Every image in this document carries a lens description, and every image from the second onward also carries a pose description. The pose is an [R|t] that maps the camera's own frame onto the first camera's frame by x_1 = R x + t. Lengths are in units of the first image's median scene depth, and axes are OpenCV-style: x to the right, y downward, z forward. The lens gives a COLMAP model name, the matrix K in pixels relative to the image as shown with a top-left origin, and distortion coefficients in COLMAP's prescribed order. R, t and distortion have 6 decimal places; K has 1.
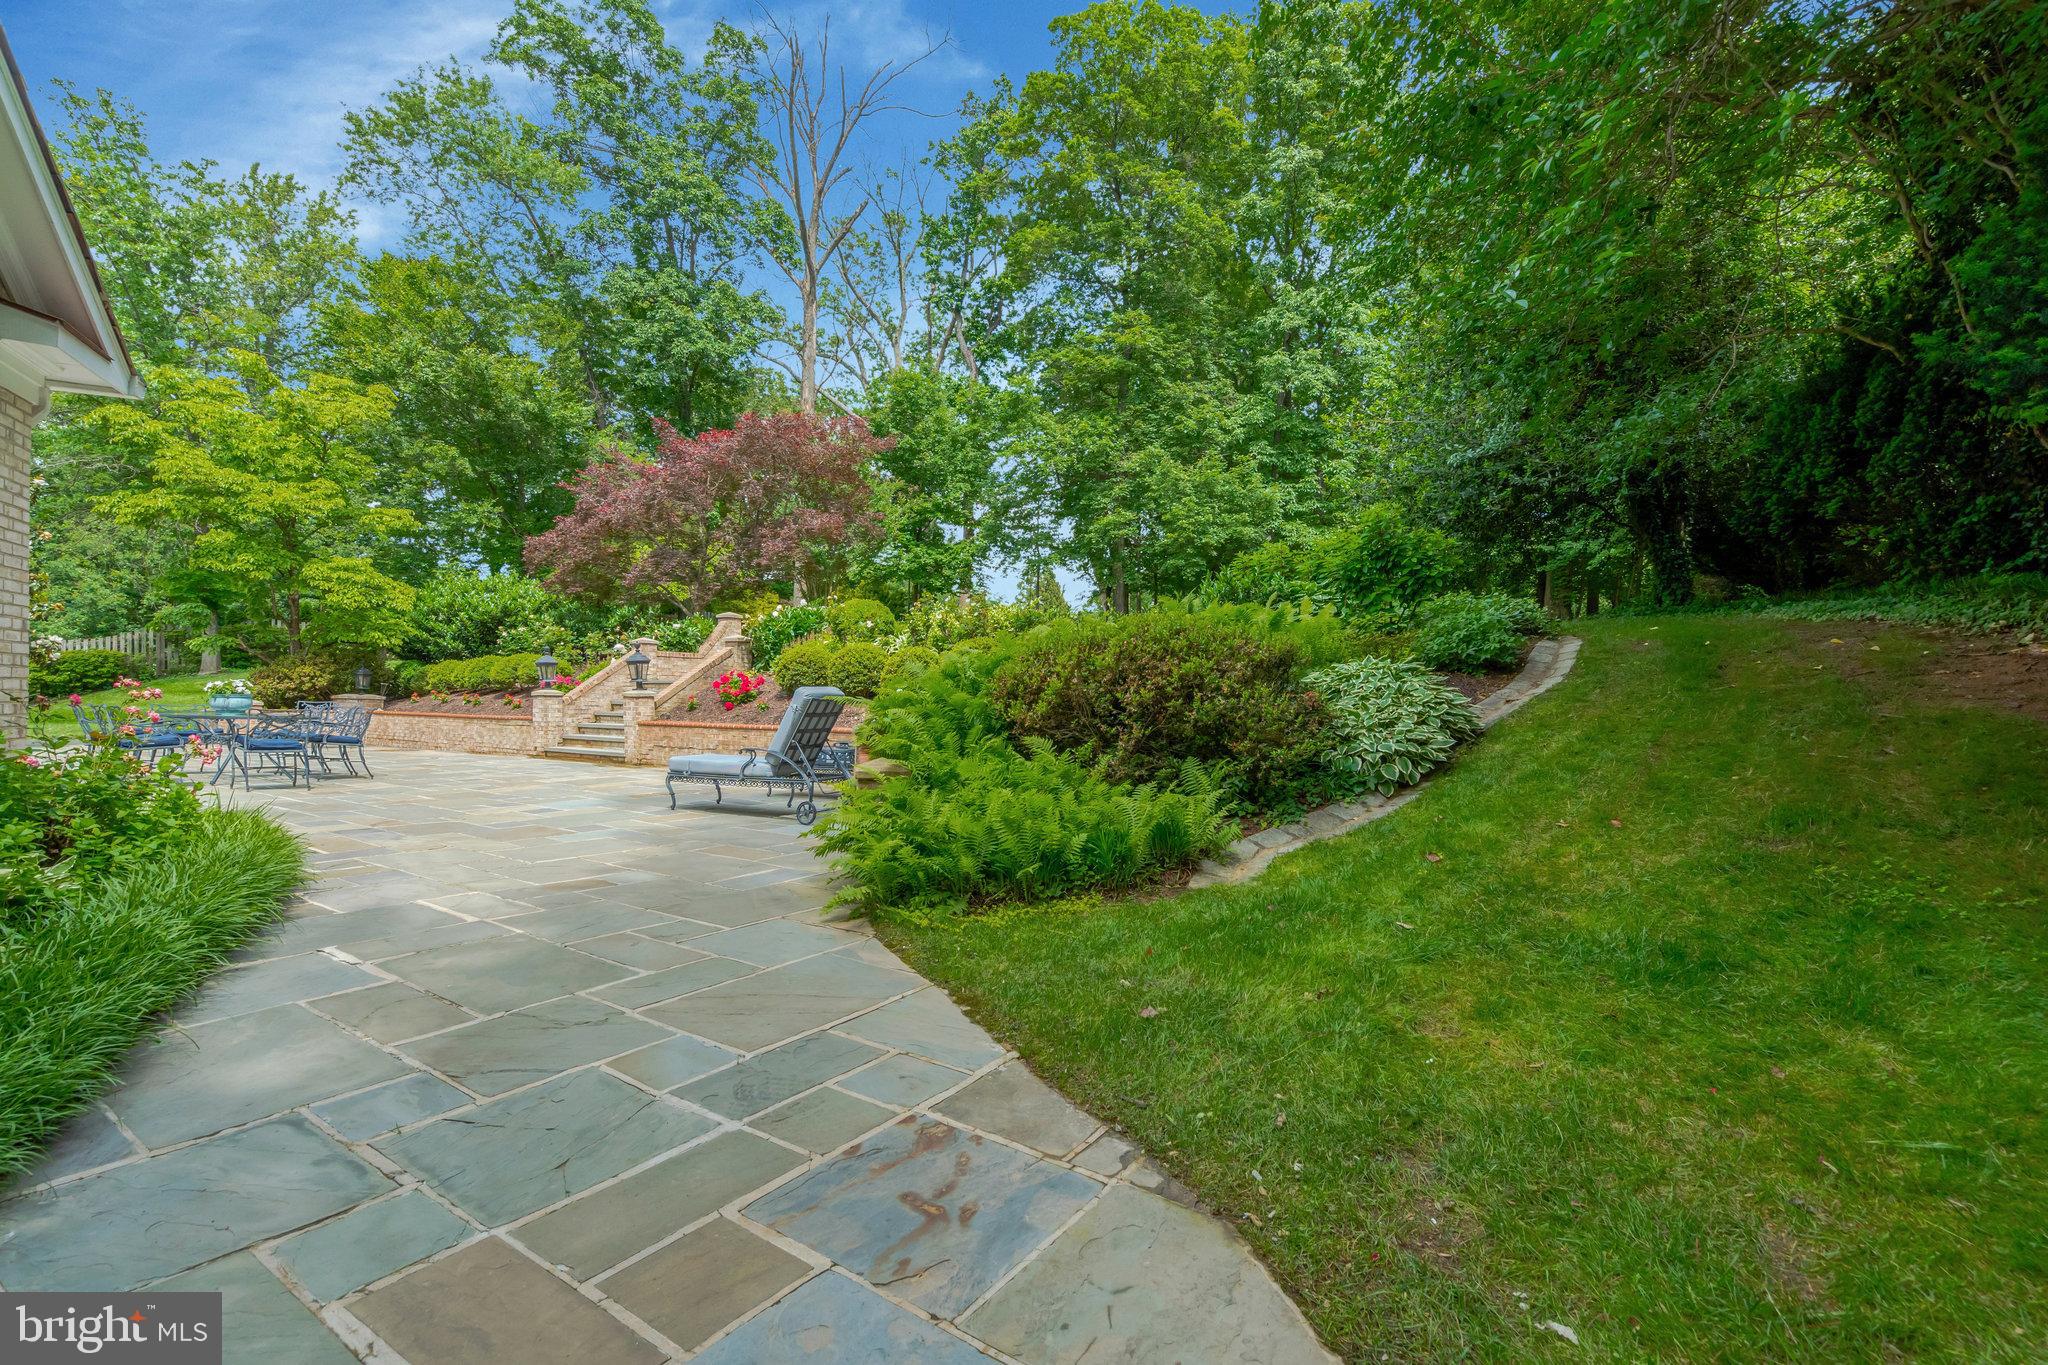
lens RADIAL K [[919.9, 0, 992.6], [0, 919.9, 696.8], [0, 0, 1]] dist [-0.001031, 0.000087]
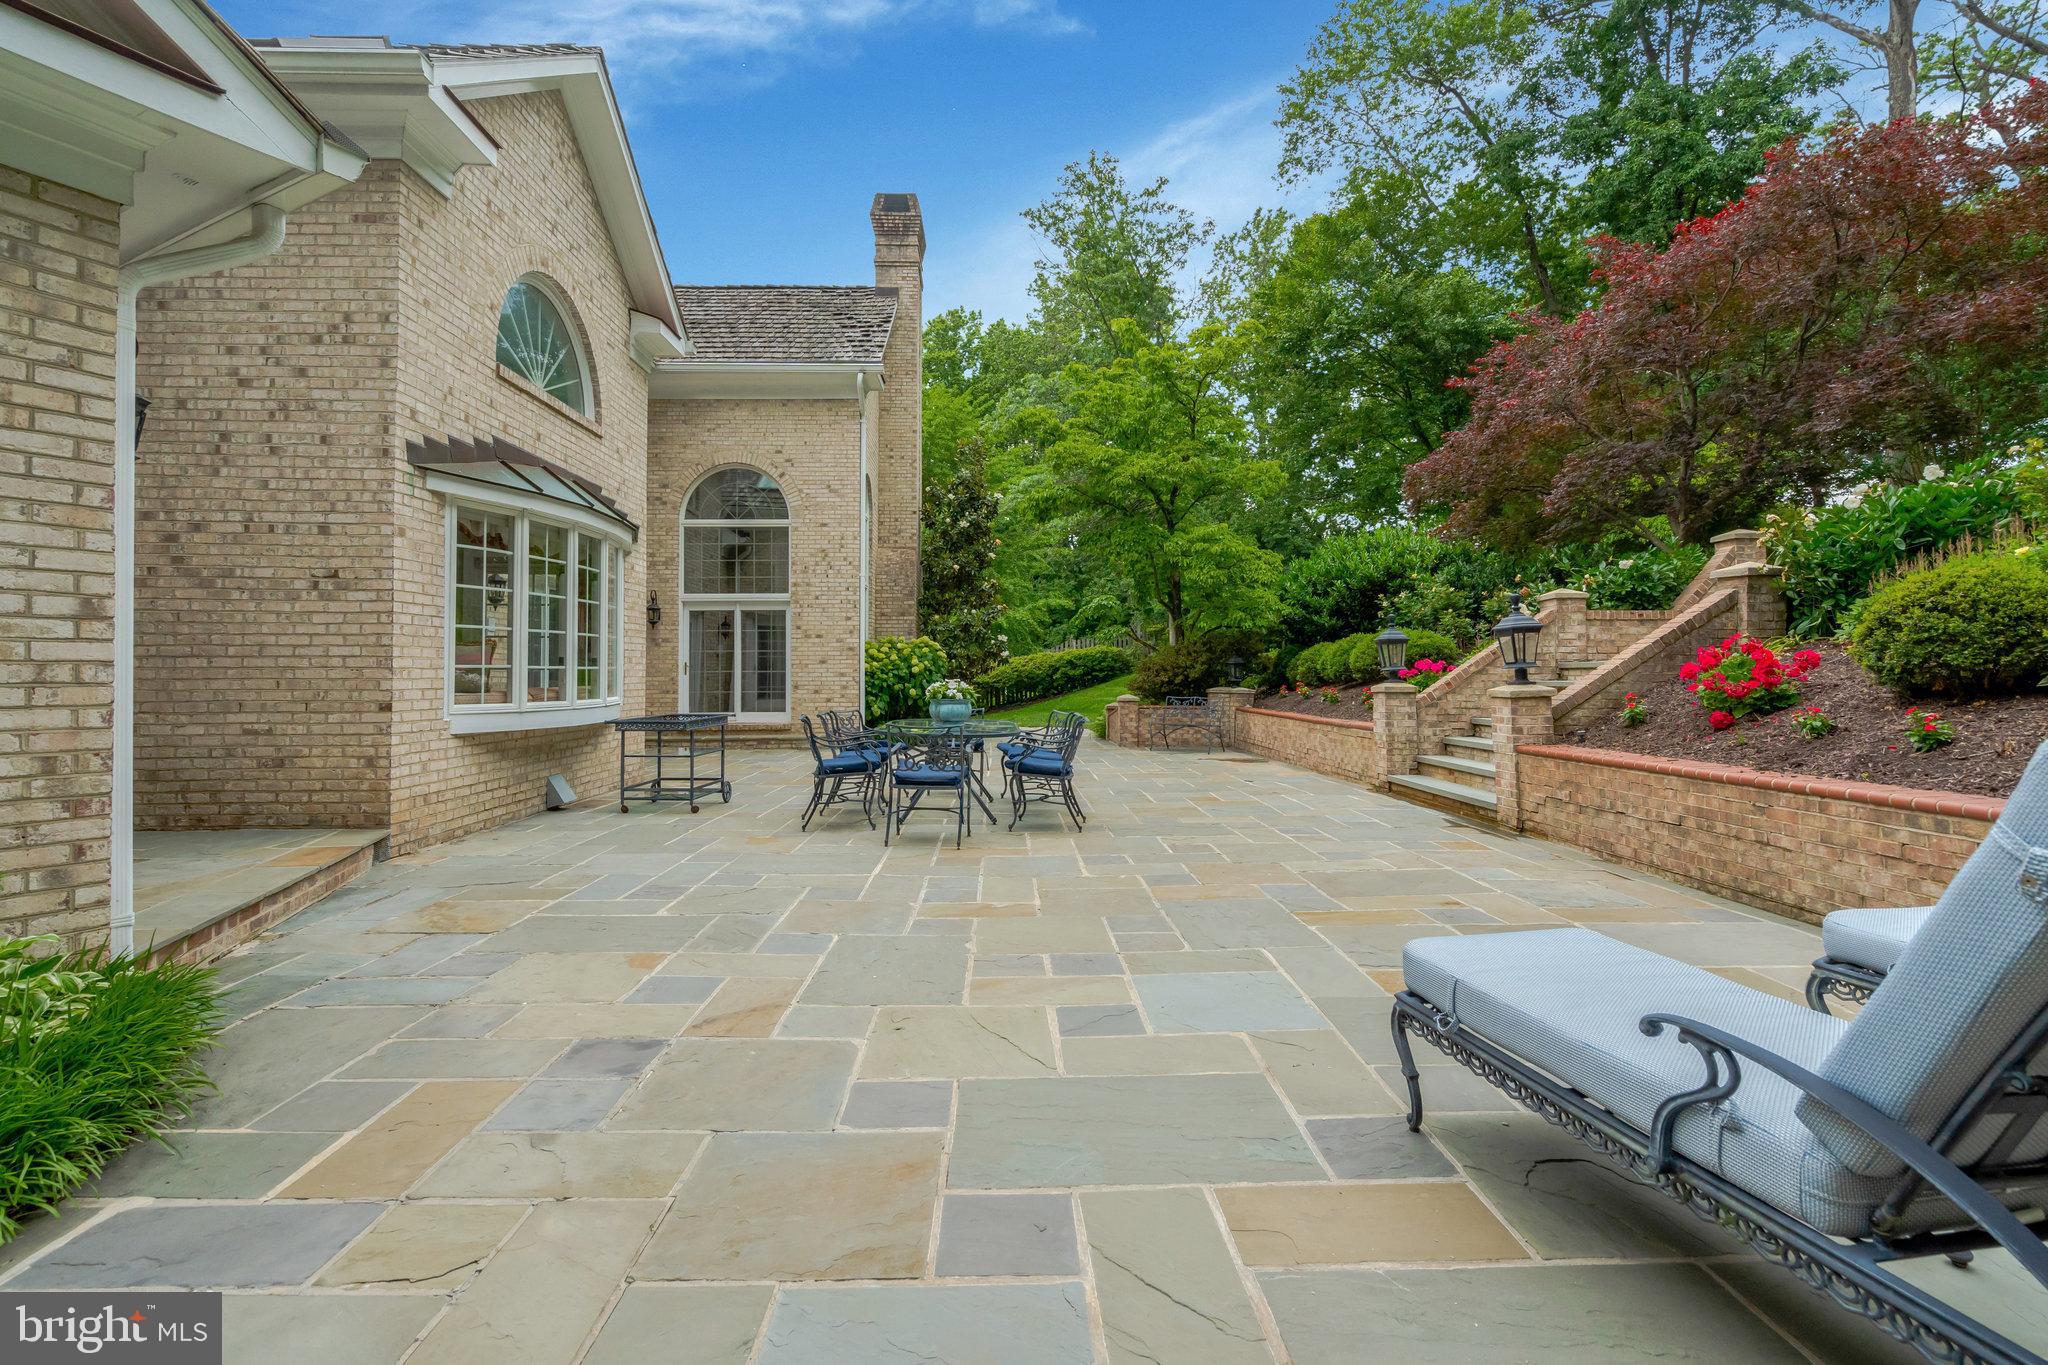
lens RADIAL K [[992.4, 0, 1027.3], [0, 992.4, 665.2], [0, 0, 1]] dist [-0.002659, -0.000177]
pose [[0.600895, -0.024366, -0.798957, -0.081946], [0.013816, 0.999703, -0.020097, -0.008214], [0.799209, 0.001038, 0.601053, 0.344110]]
